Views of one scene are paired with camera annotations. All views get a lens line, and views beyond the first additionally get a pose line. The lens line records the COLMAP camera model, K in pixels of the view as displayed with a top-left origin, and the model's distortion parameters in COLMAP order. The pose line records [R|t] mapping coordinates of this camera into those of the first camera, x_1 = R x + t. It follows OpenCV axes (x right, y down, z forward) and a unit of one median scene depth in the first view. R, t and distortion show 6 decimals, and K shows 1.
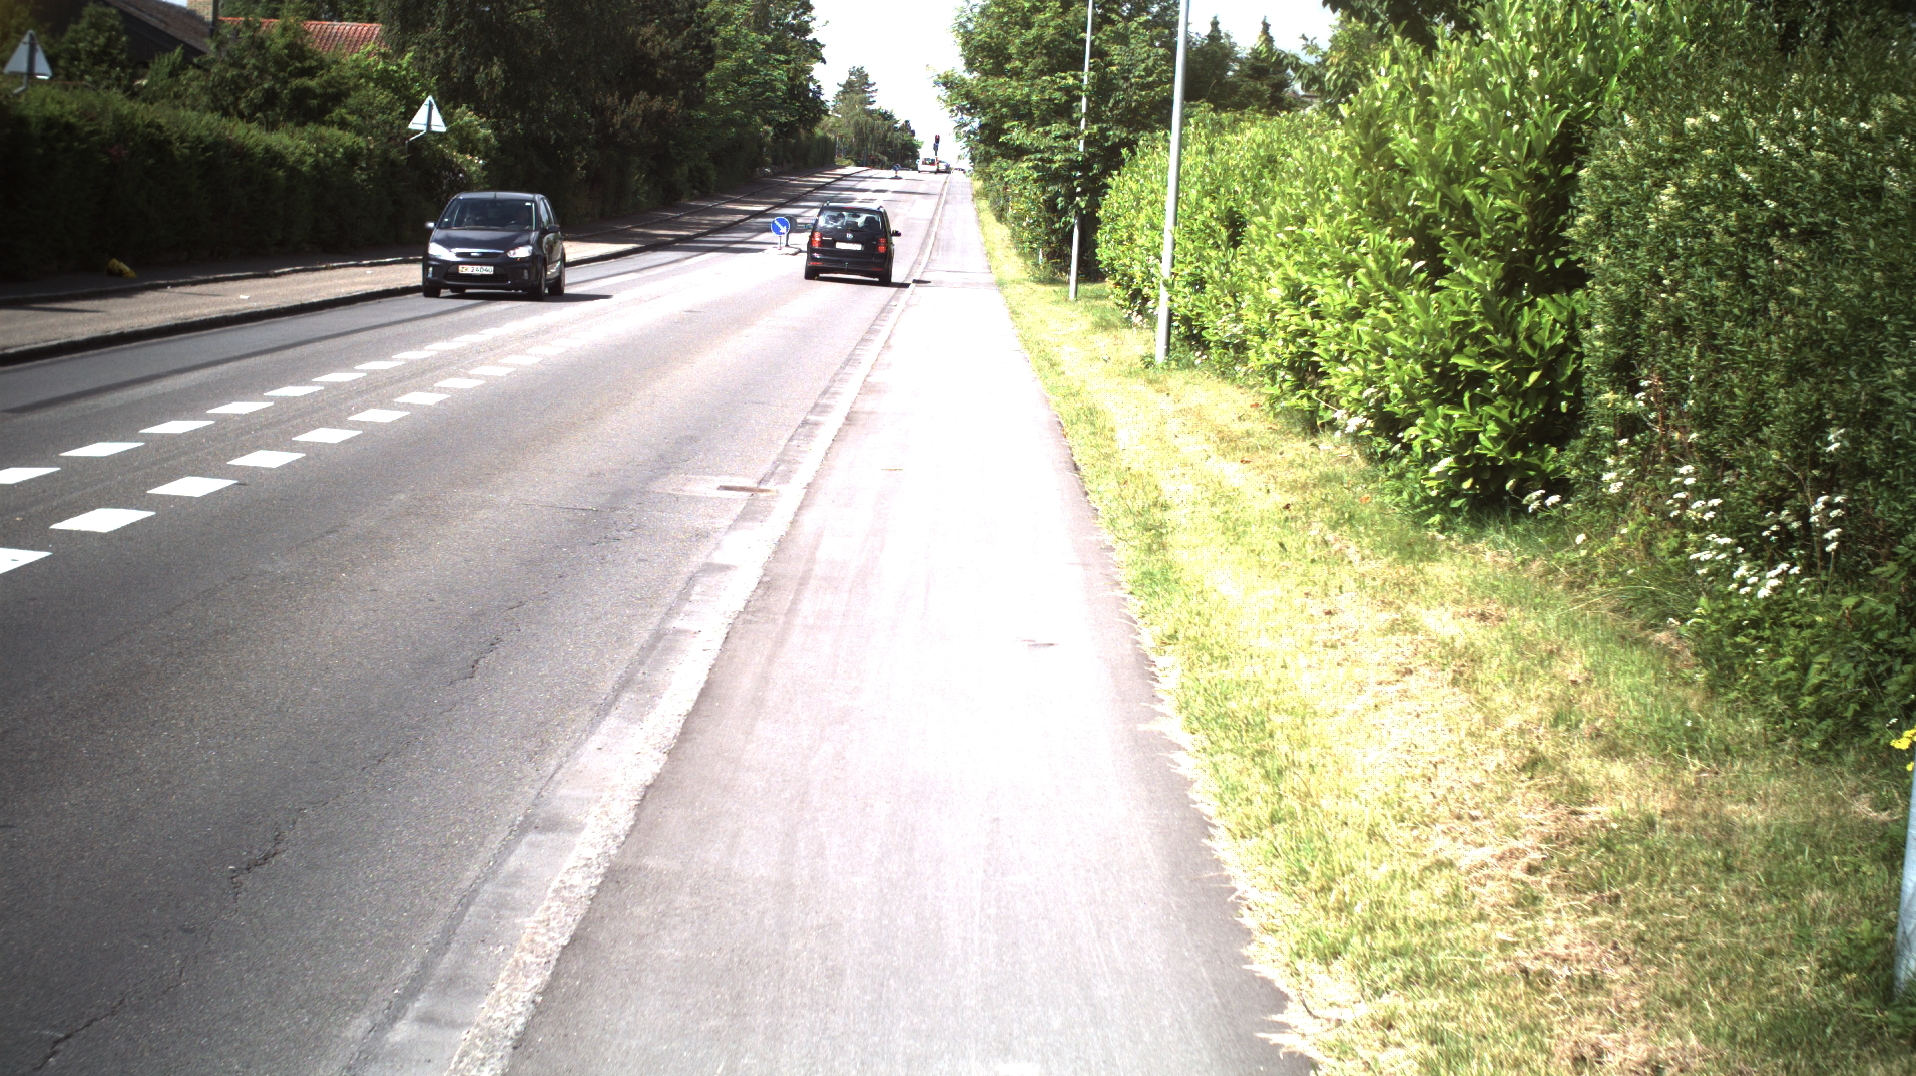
lens RADIAL K [[3396.8, 0, 958.0], [0, 3396.8, 538.0], [0, 0, 1]] dist [-0.300191, 0.445508]
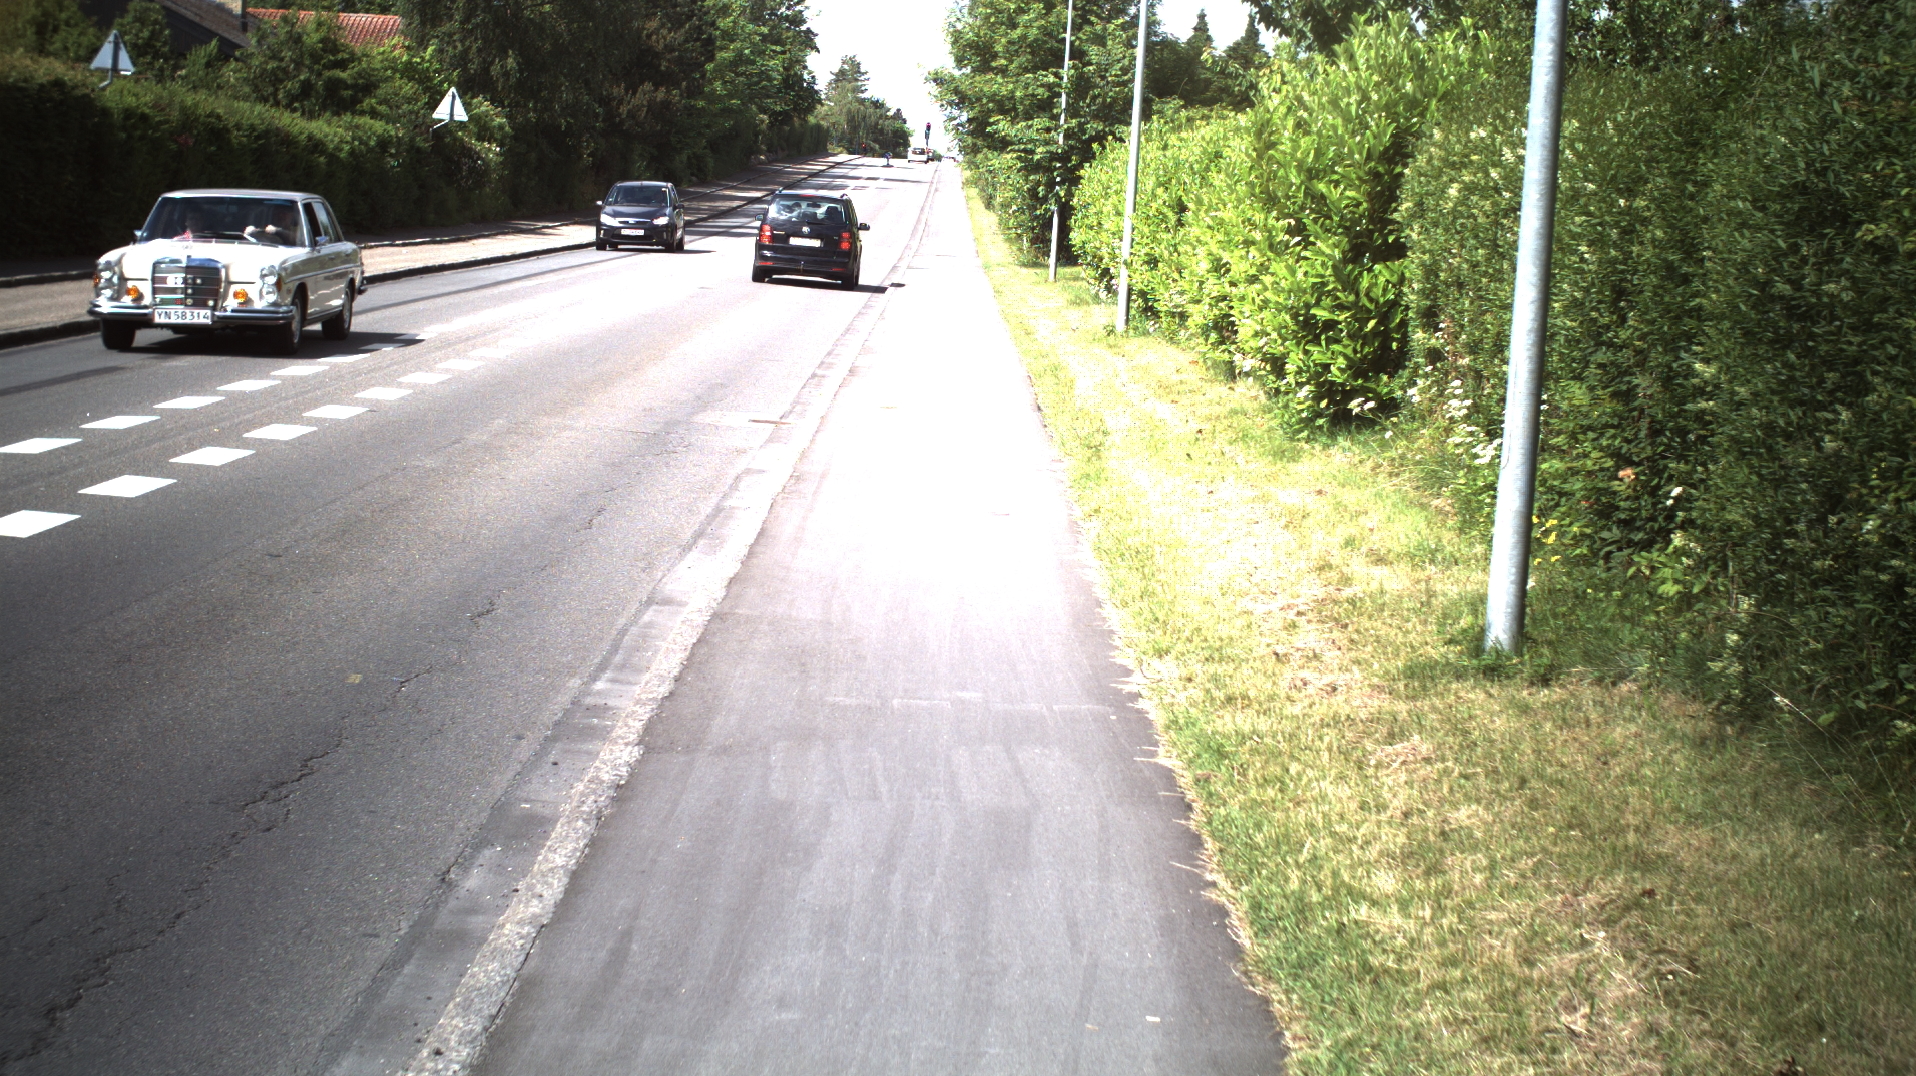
lens RADIAL K [[3396.8, 0, 958.0], [0, 3396.8, 538.0], [0, 0, 1]] dist [-0.300191, 0.445508]
pose [[0.999975, 0.006189, 0.003353, 0.000668], [-0.006201, 0.999974, 0.003575, 0.008159], [-0.003331, -0.003596, 0.999988, -0.083236]]
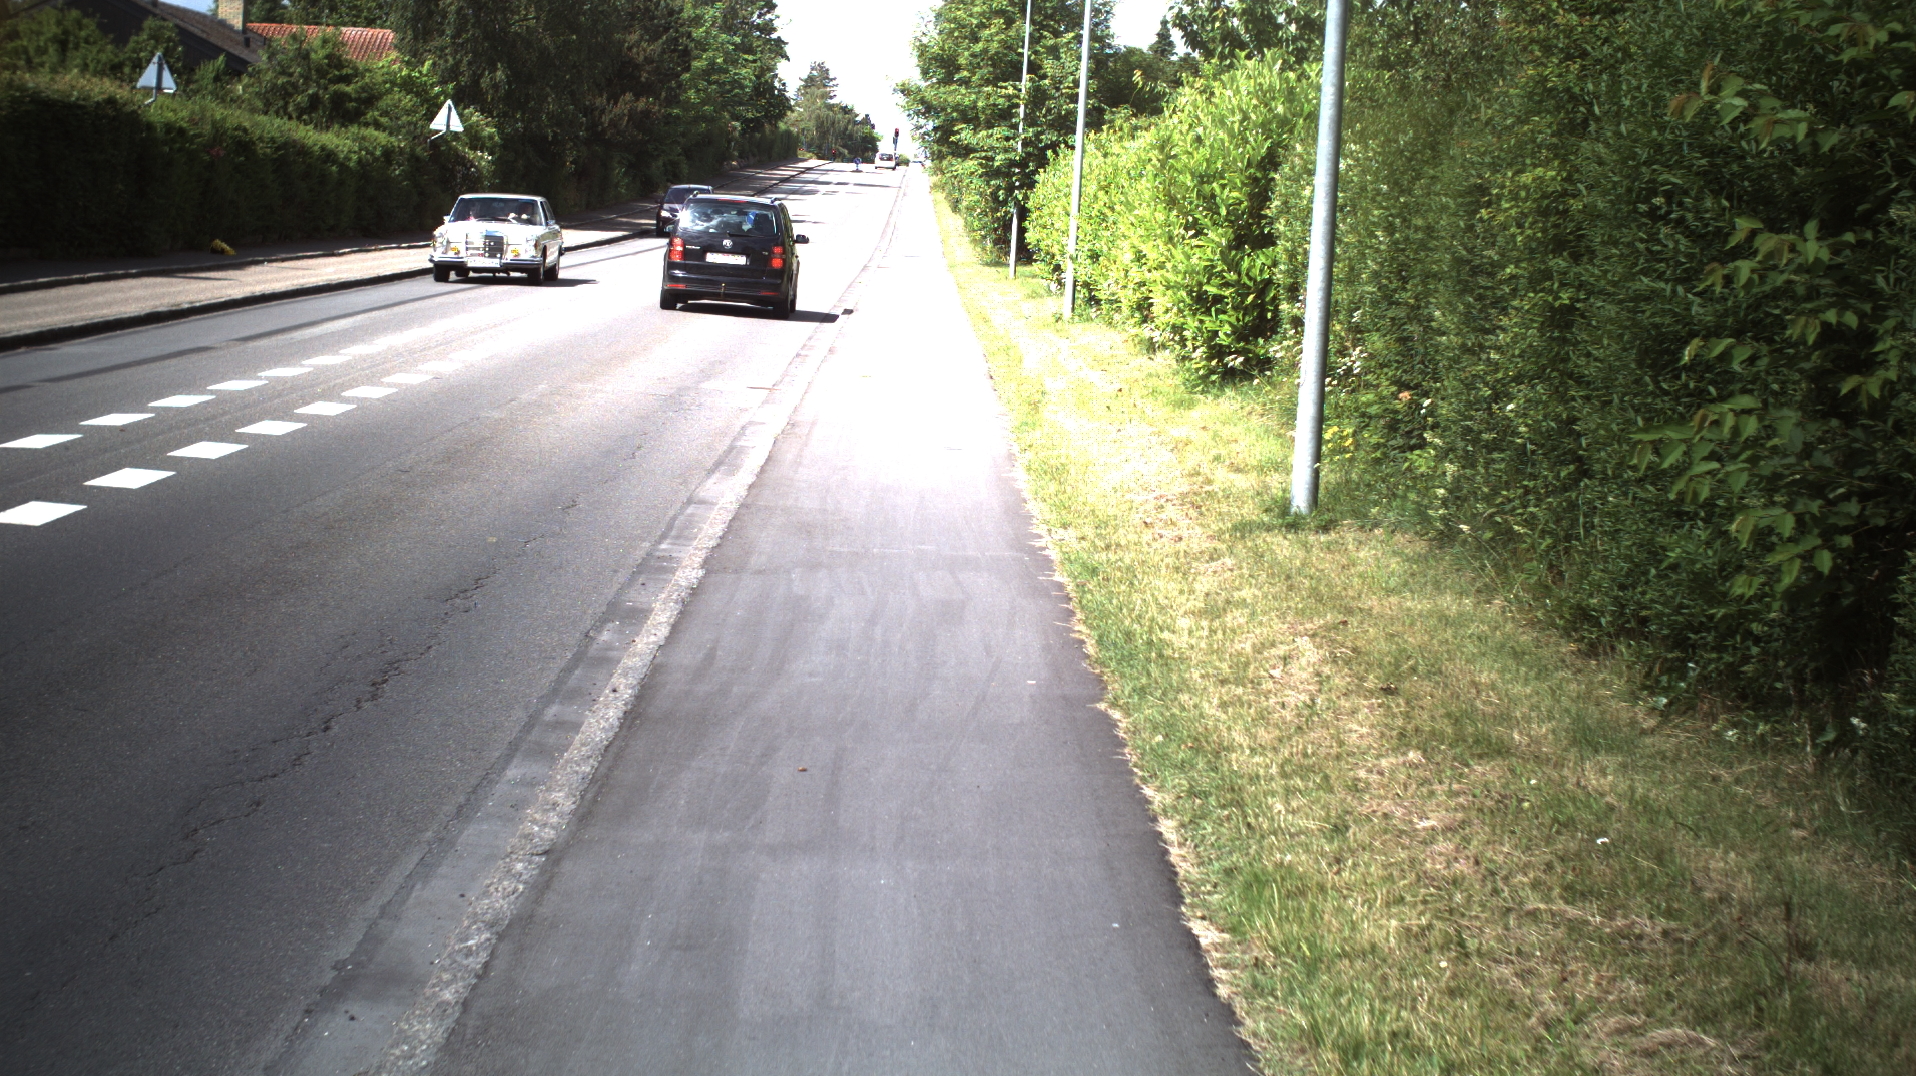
lens RADIAL K [[3396.8, 0, 958.0], [0, 3396.8, 538.0], [0, 0, 1]] dist [-0.300191, 0.445508]
pose [[0.999926, 0.001073, 0.012137, 0.001222], [-0.001101, 0.999997, 0.002255, 0.016542], [-0.012134, -0.002268, 0.999924, -0.166707]]
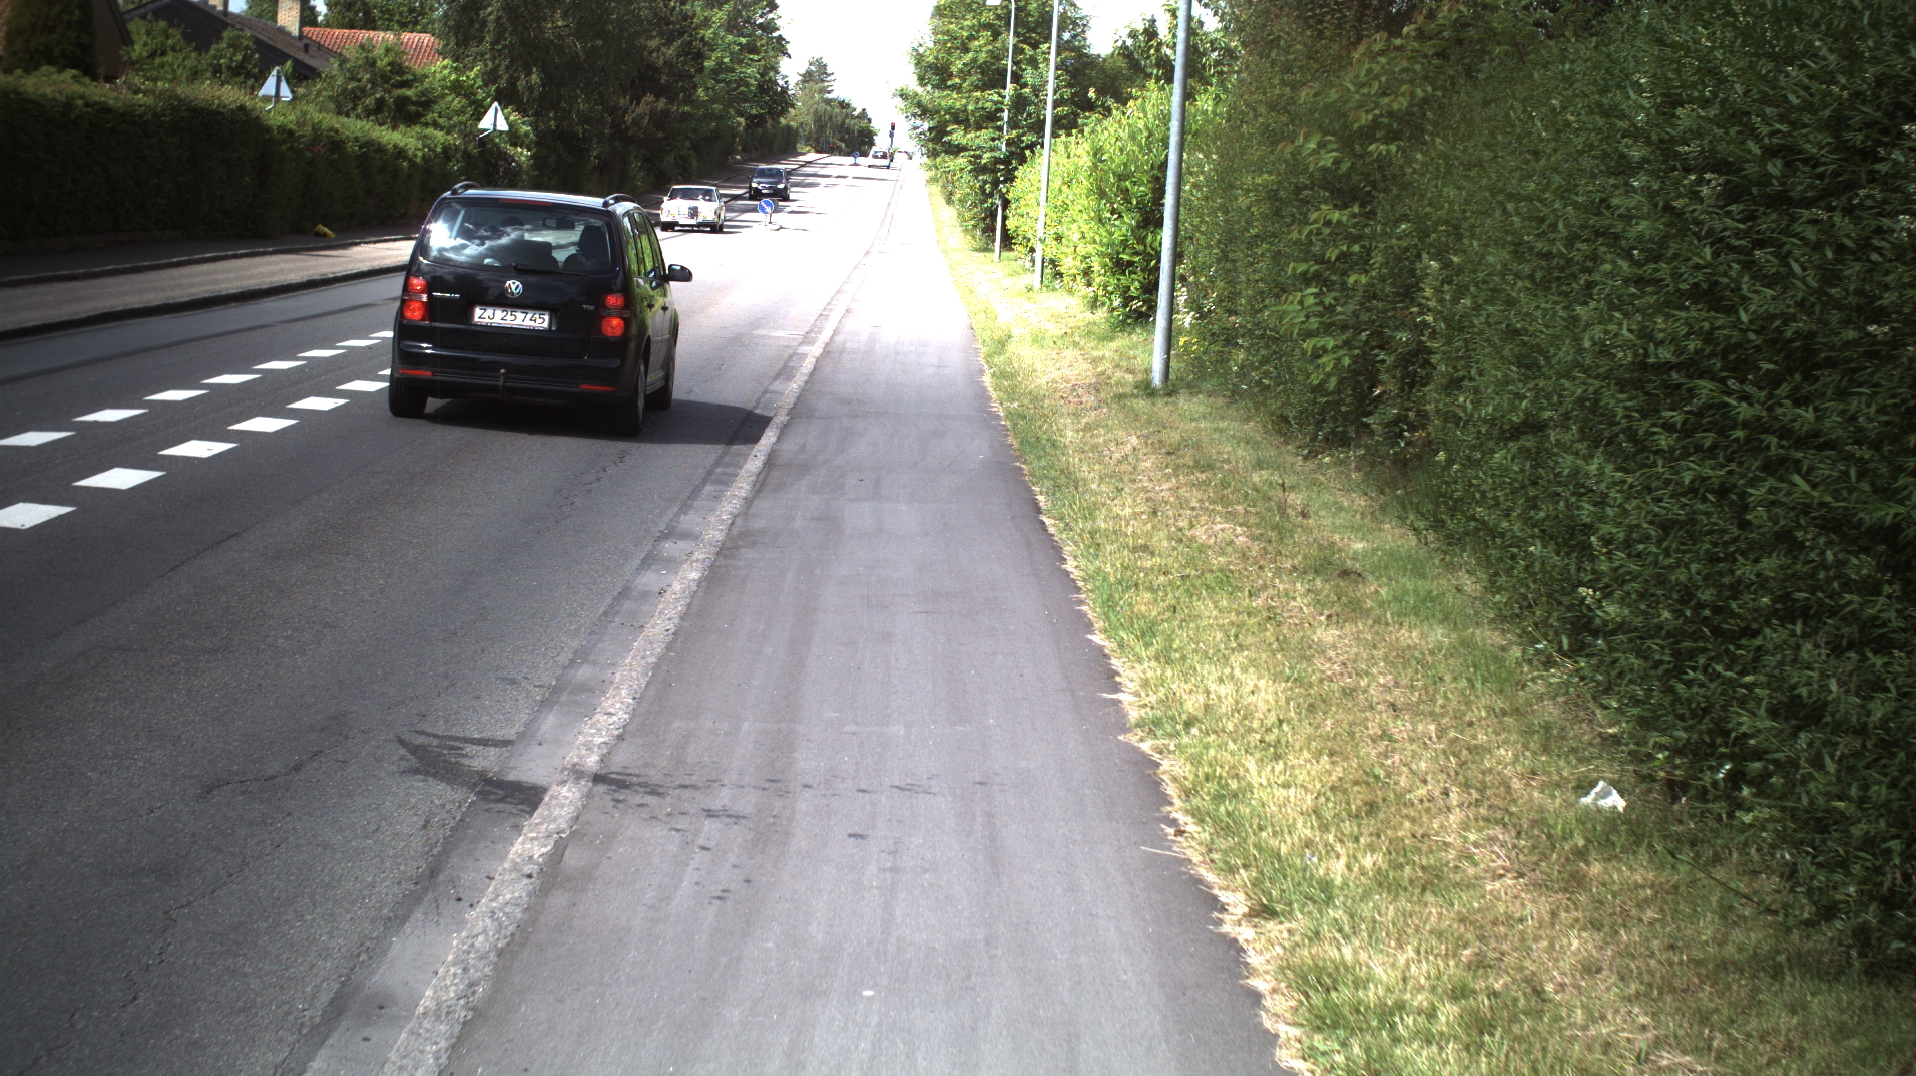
lens RADIAL K [[3396.8, 0, 958.0], [0, 3396.8, 538.0], [0, 0, 1]] dist [-0.300191, 0.445508]
pose [[0.999902, 0.002924, 0.013701, 0.000550], [-0.002985, 0.999986, 0.004405, 0.032821], [-0.013688, -0.004446, 0.999896, -0.333593]]
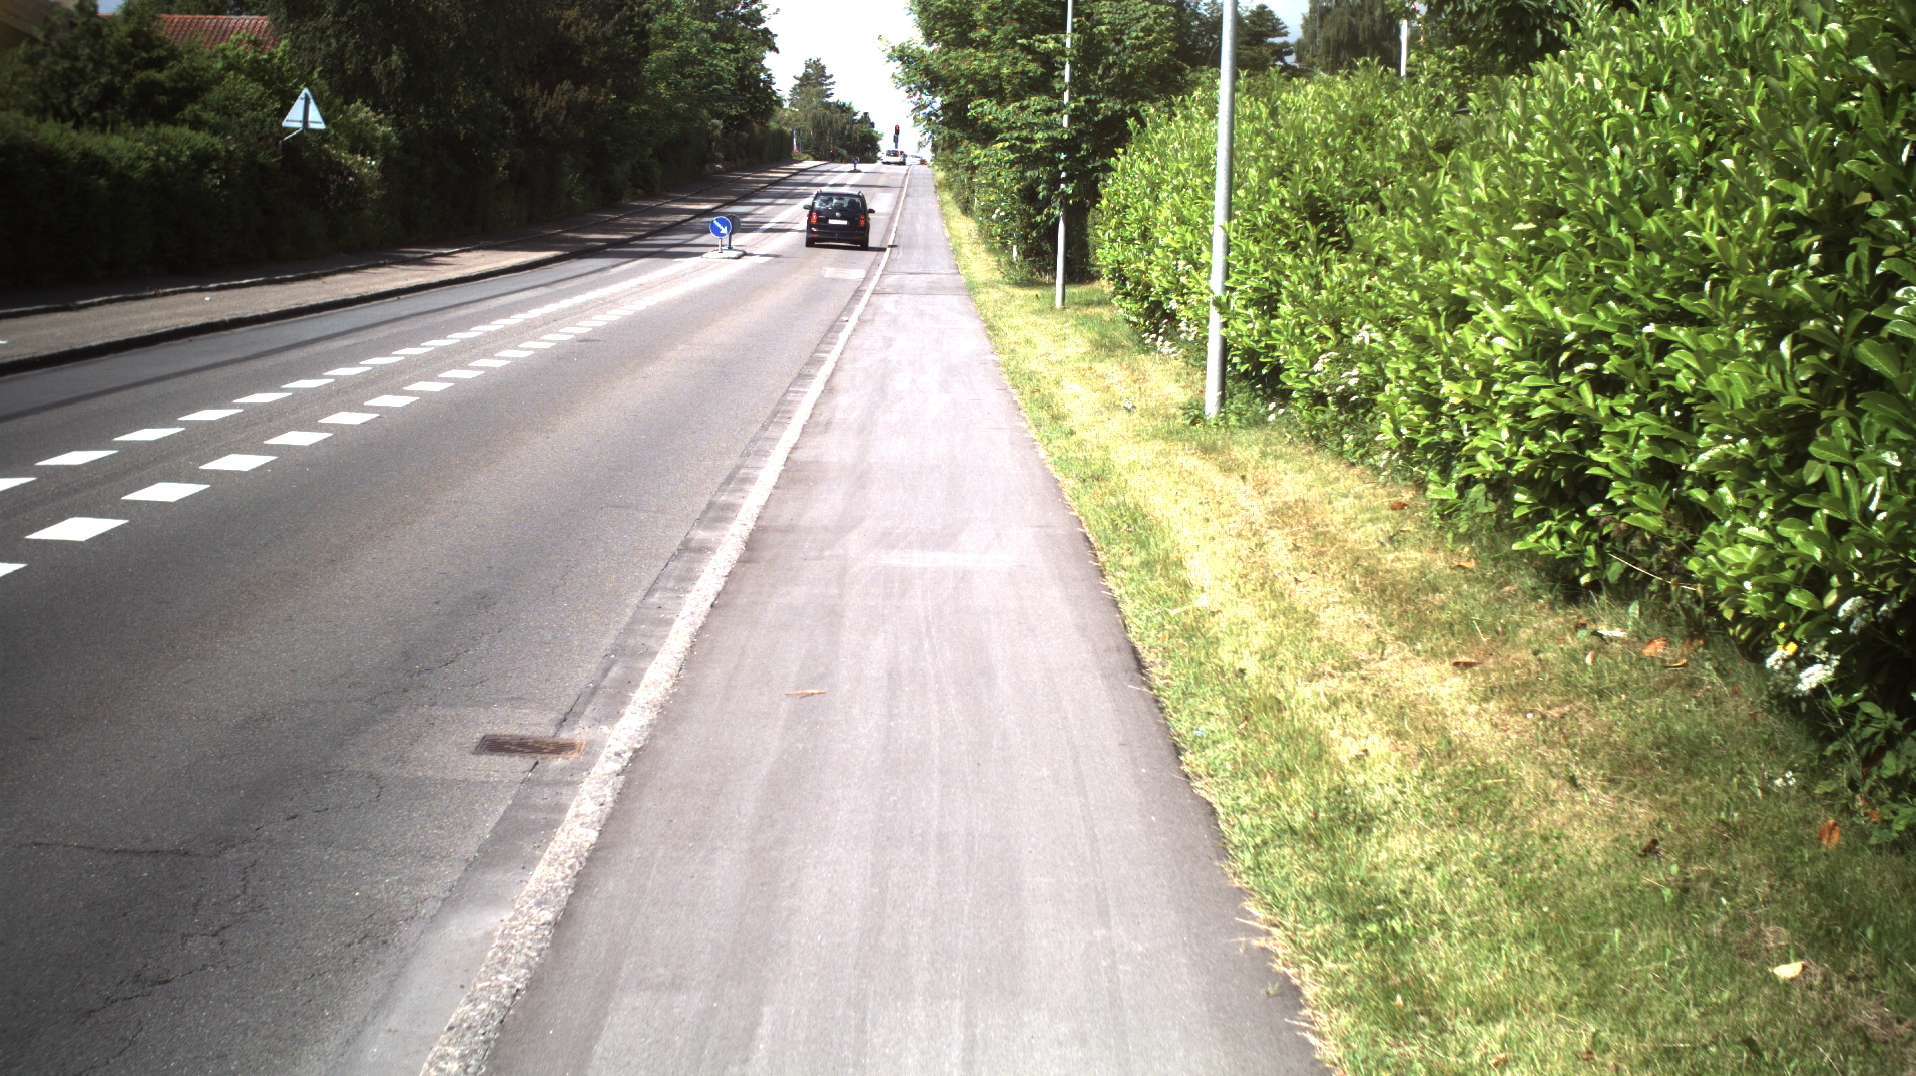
lens RADIAL K [[3396.8, 0, 958.0], [0, 3396.8, 538.0], [0, 0, 1]] dist [-0.300191, 0.445508]
pose [[0.999607, -0.026746, 0.008400, 0.000330], [0.026726, 0.999640, 0.002431, -0.016428], [-0.008462, -0.002206, 0.999962, 0.166662]]
